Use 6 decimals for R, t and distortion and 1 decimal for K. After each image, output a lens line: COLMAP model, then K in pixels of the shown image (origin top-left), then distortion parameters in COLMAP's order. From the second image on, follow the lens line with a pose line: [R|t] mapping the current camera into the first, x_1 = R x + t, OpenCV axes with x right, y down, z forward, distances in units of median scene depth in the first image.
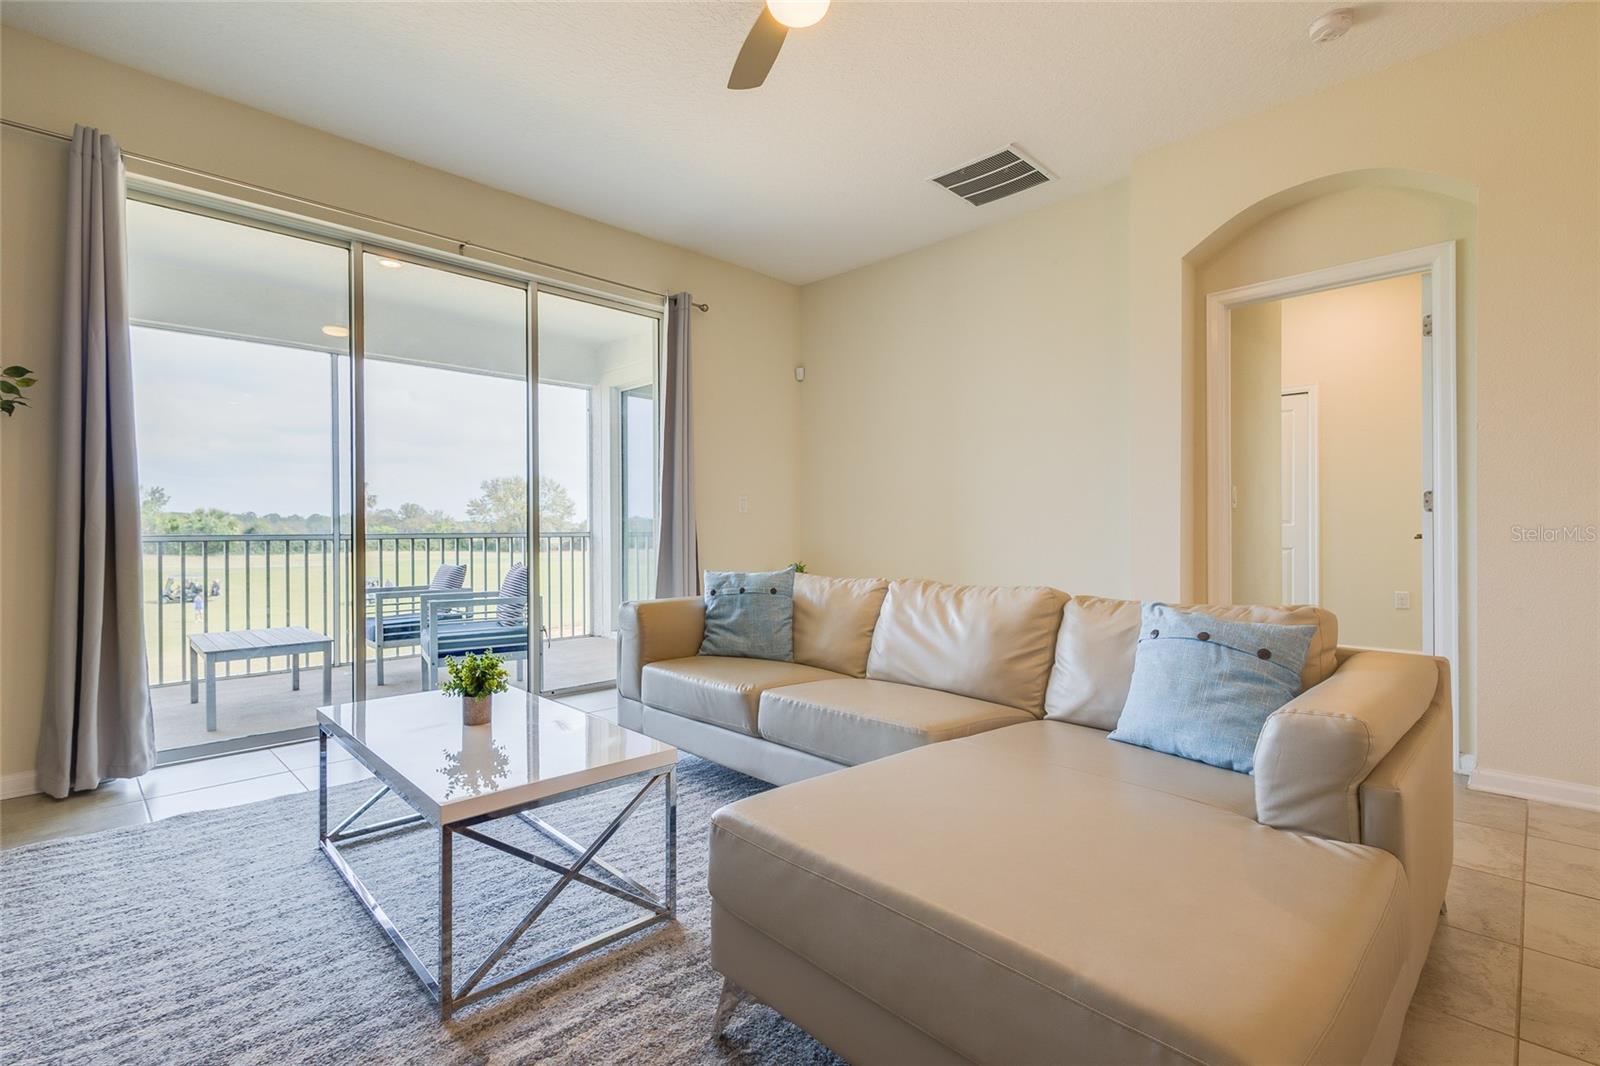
lens RADIAL K [[745.9, 0, 800.0], [0, 745.9, 533.0], [0, 0, 1]] dist [0.001759, 0.000023]
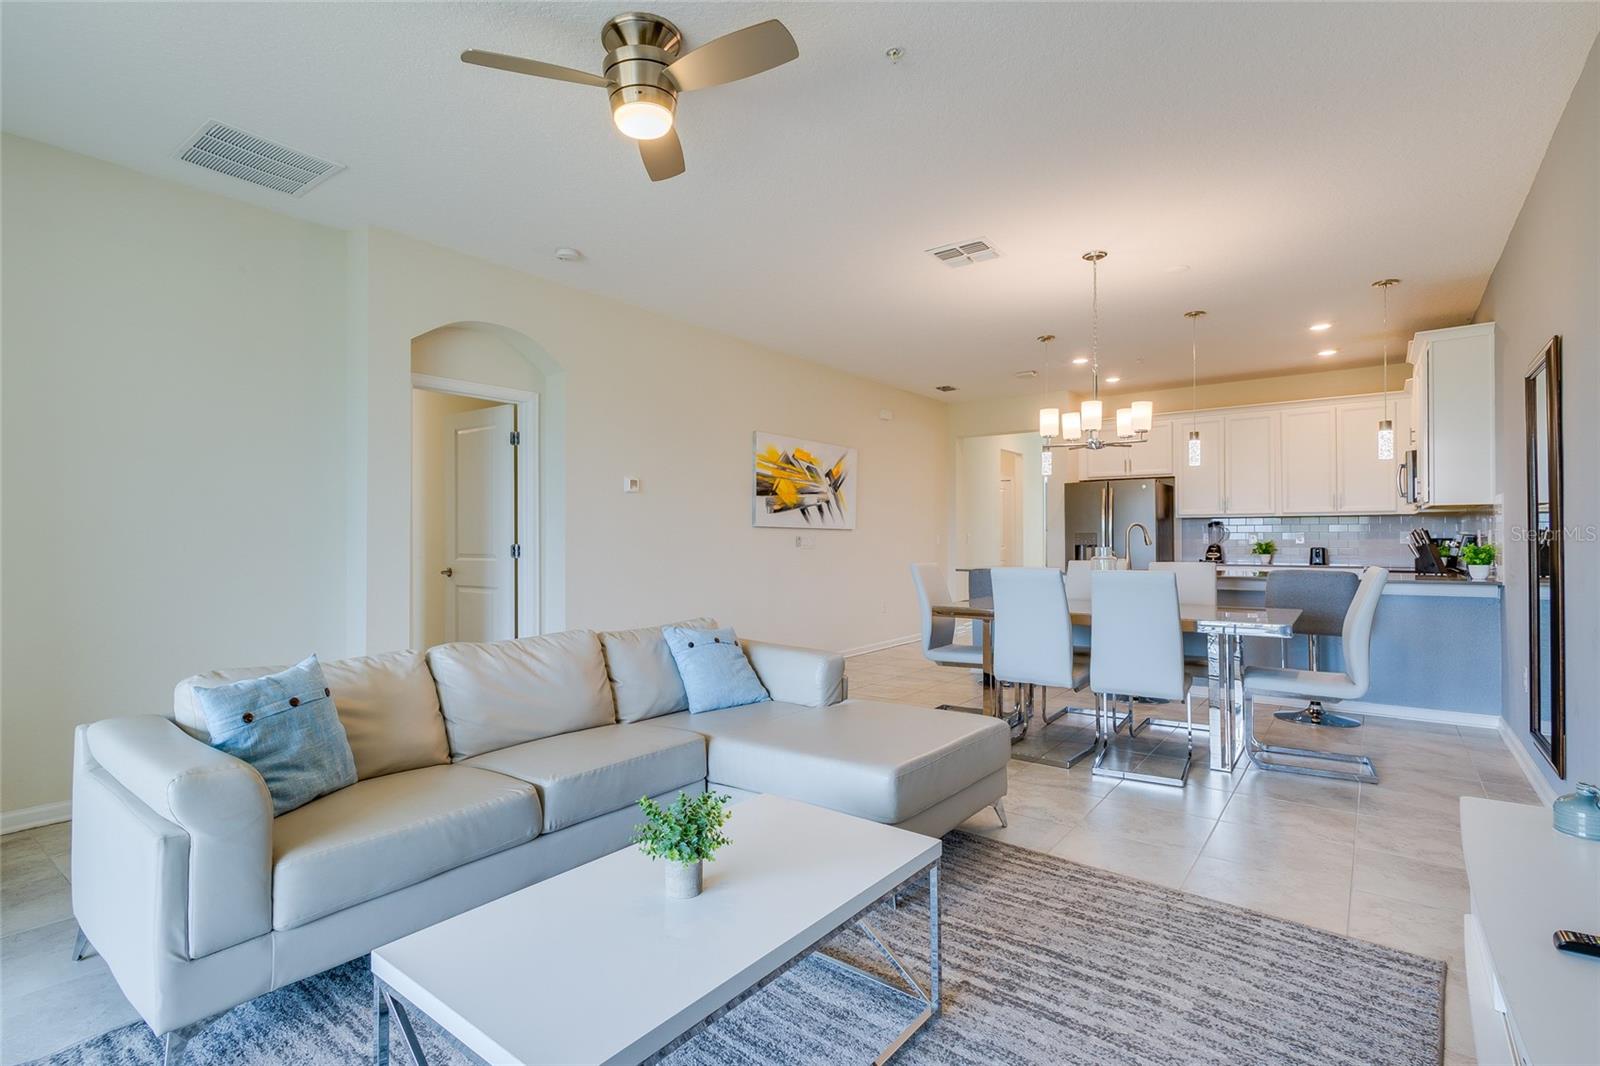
lens RADIAL K [[745.9, 0, 800.0], [0, 745.9, 533.0], [0, 0, 1]] dist [0.001759, 0.000023]
pose [[-0.142906, 0.015779, 0.989610, -0.815496], [0.008580, 0.999855, -0.014704, -0.059135], [-0.989699, 0.006390, -0.143021, 0.675158]]
